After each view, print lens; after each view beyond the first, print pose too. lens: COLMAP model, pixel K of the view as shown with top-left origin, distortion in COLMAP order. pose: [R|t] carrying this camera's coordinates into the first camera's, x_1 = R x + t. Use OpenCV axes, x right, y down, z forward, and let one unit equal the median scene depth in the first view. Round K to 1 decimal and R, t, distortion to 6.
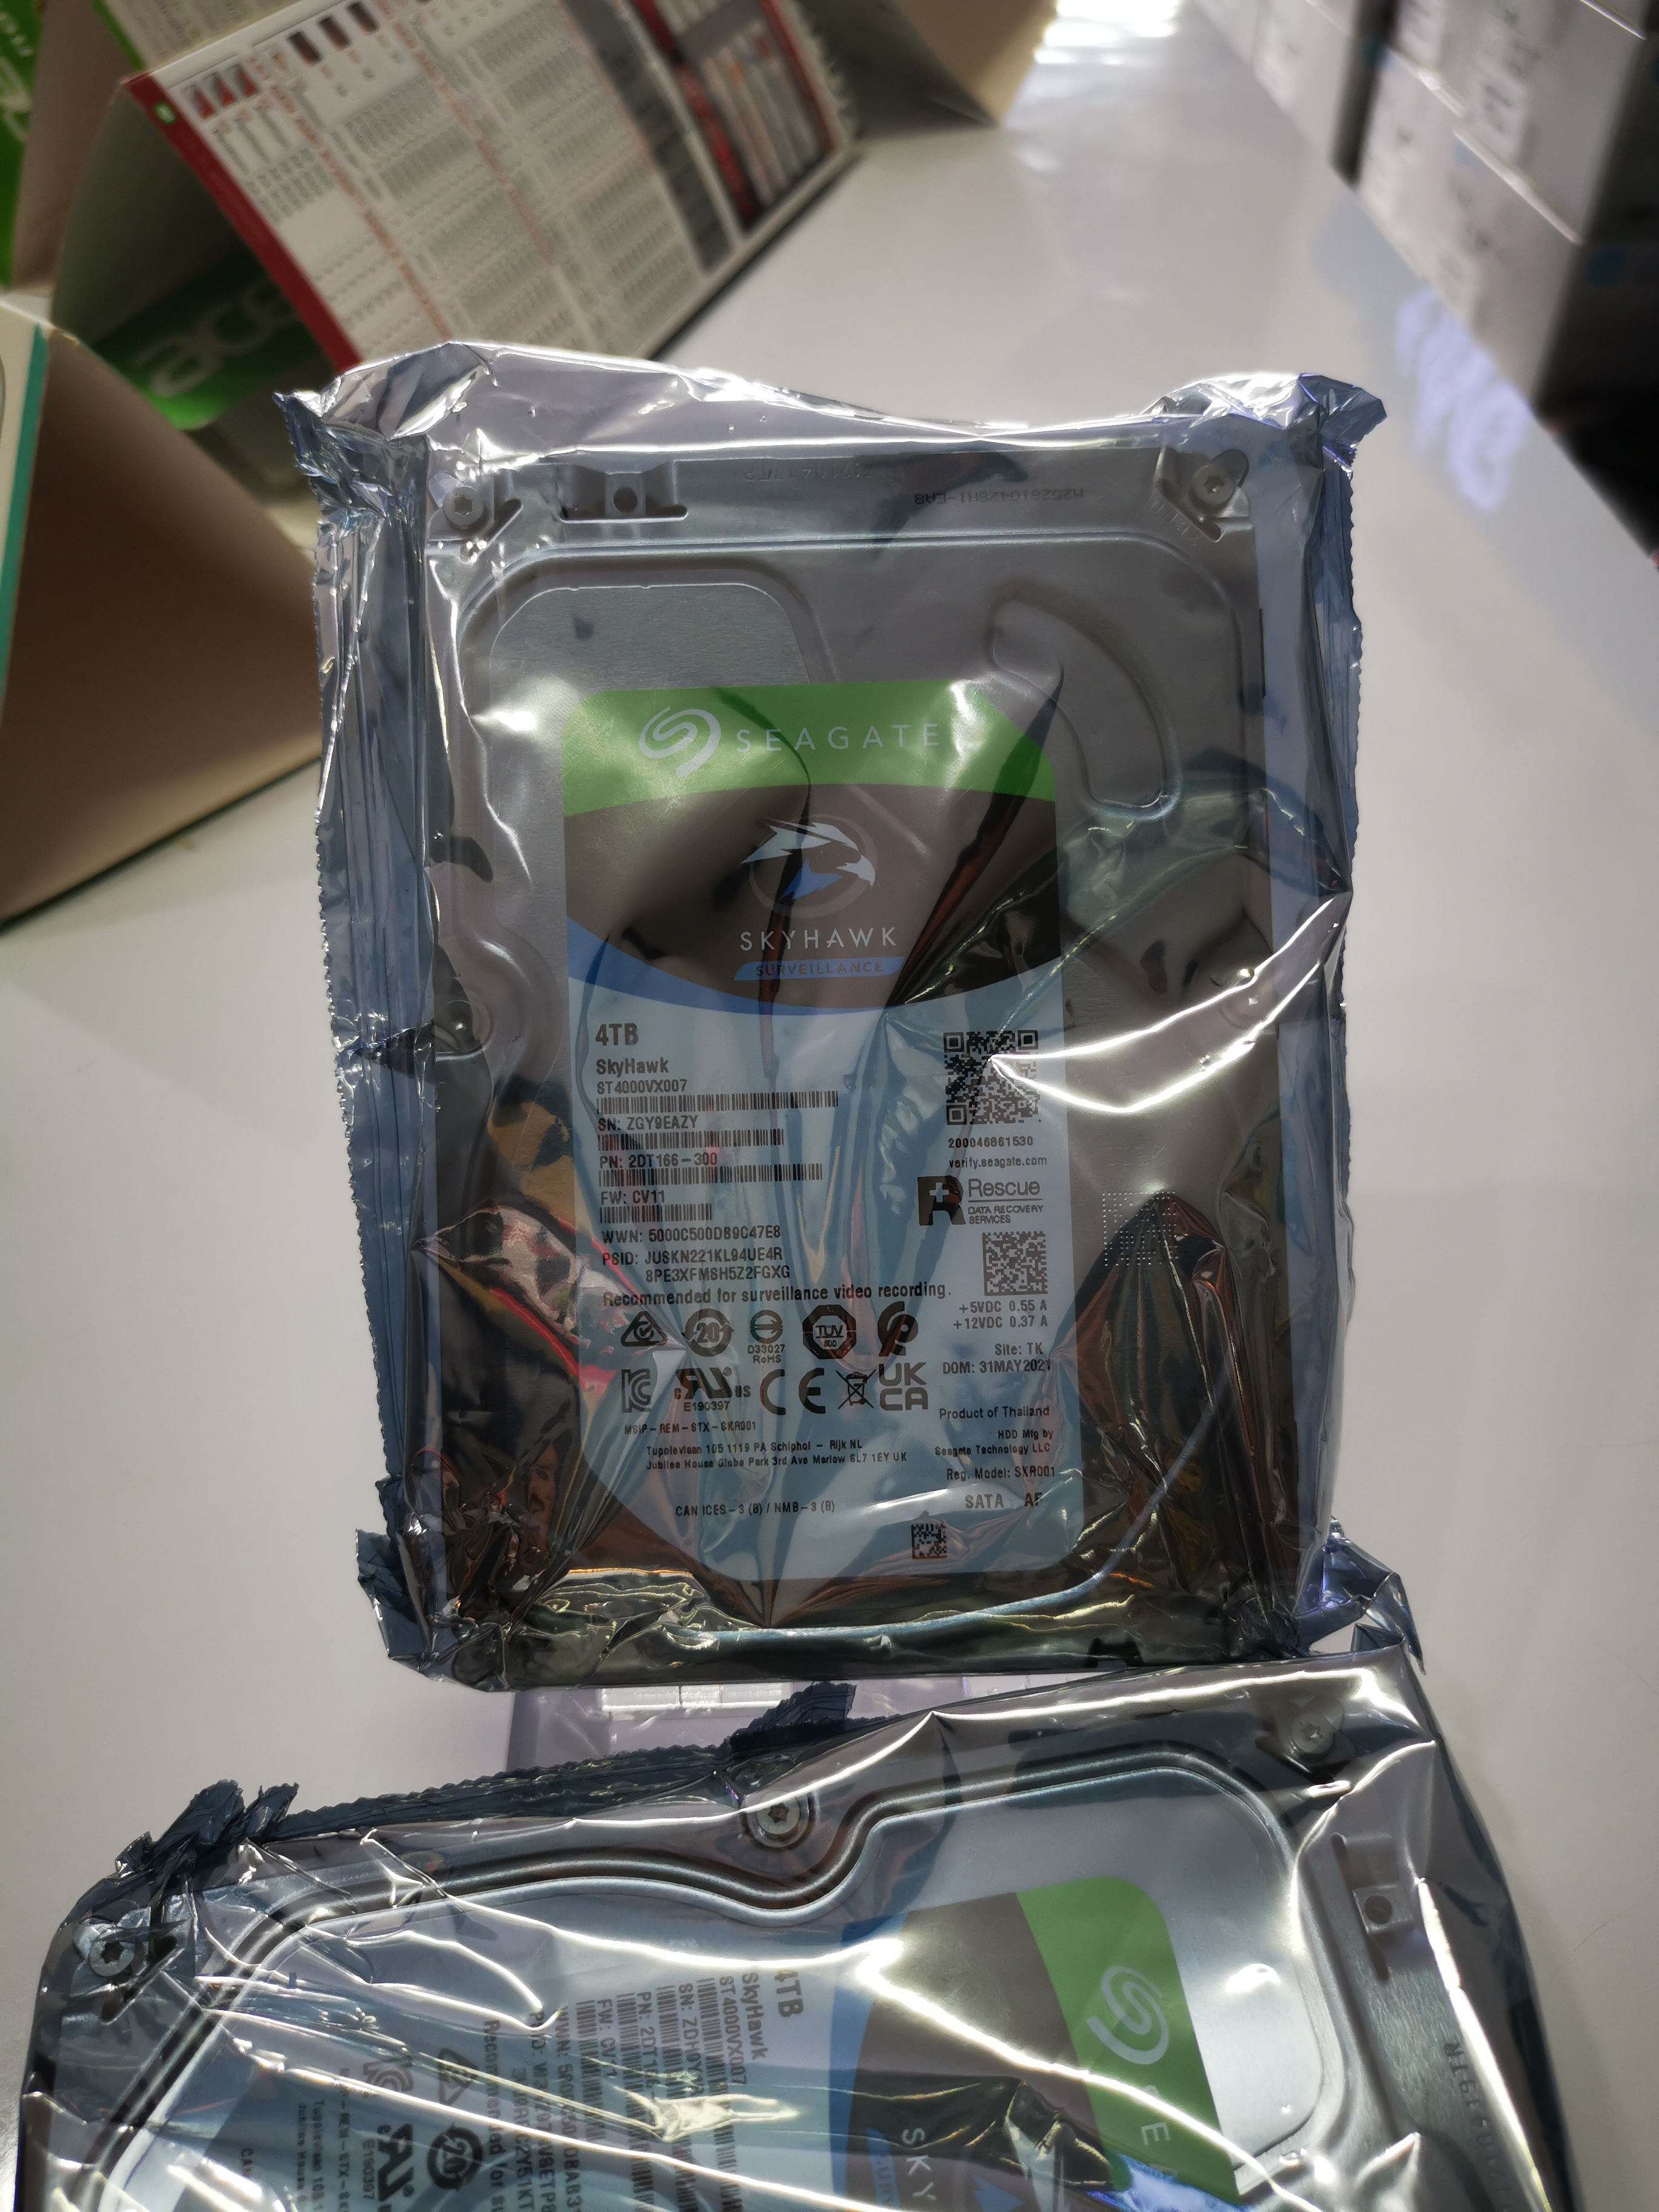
lens RADIAL K [[1698.1, 0, 819.3], [0, 1698.1, 1124.1], [0, 0, 1]] dist [-0.009880, -0.008516]
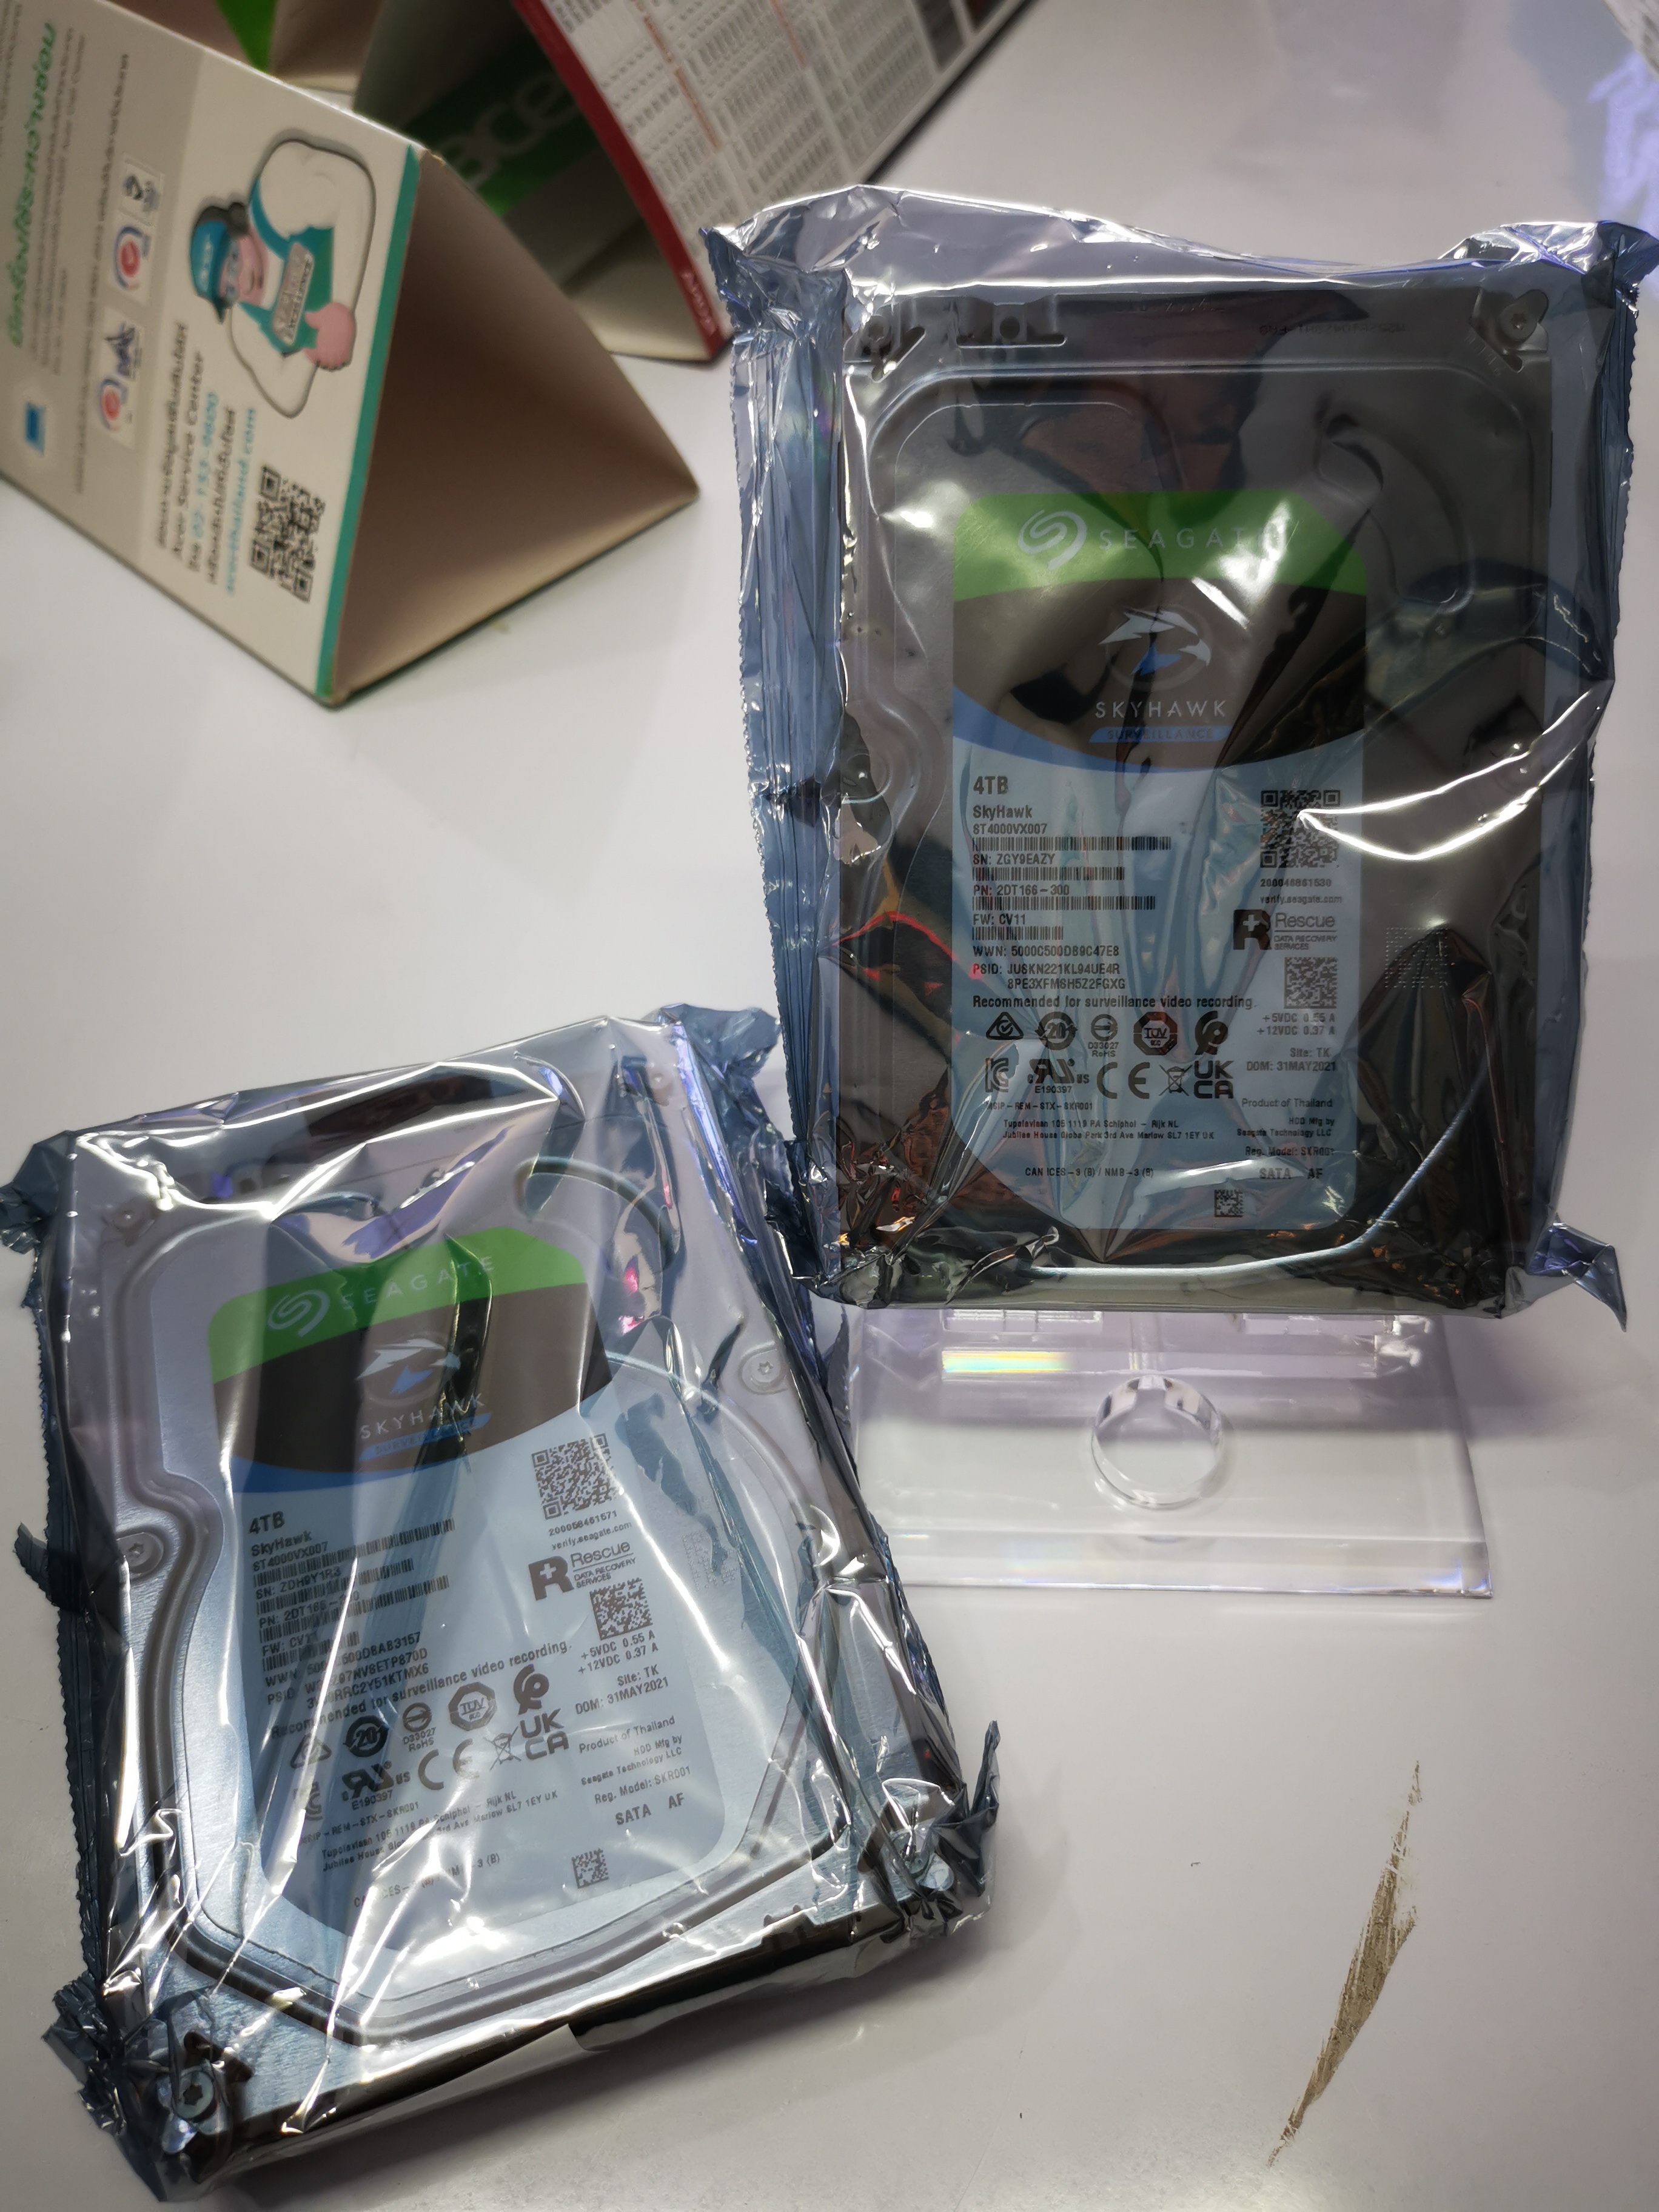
lens RADIAL K [[1698.1, 0, 830.9], [0, 1698.1, 1119.9], [0, 0, 1]] dist [-0.009880, -0.008516]
pose [[0.997826, 0.036229, -0.055051, -0.156909], [-0.030173, 0.993789, 0.107113, 0.058760], [0.058589, -0.105219, 0.992722, -0.242020]]
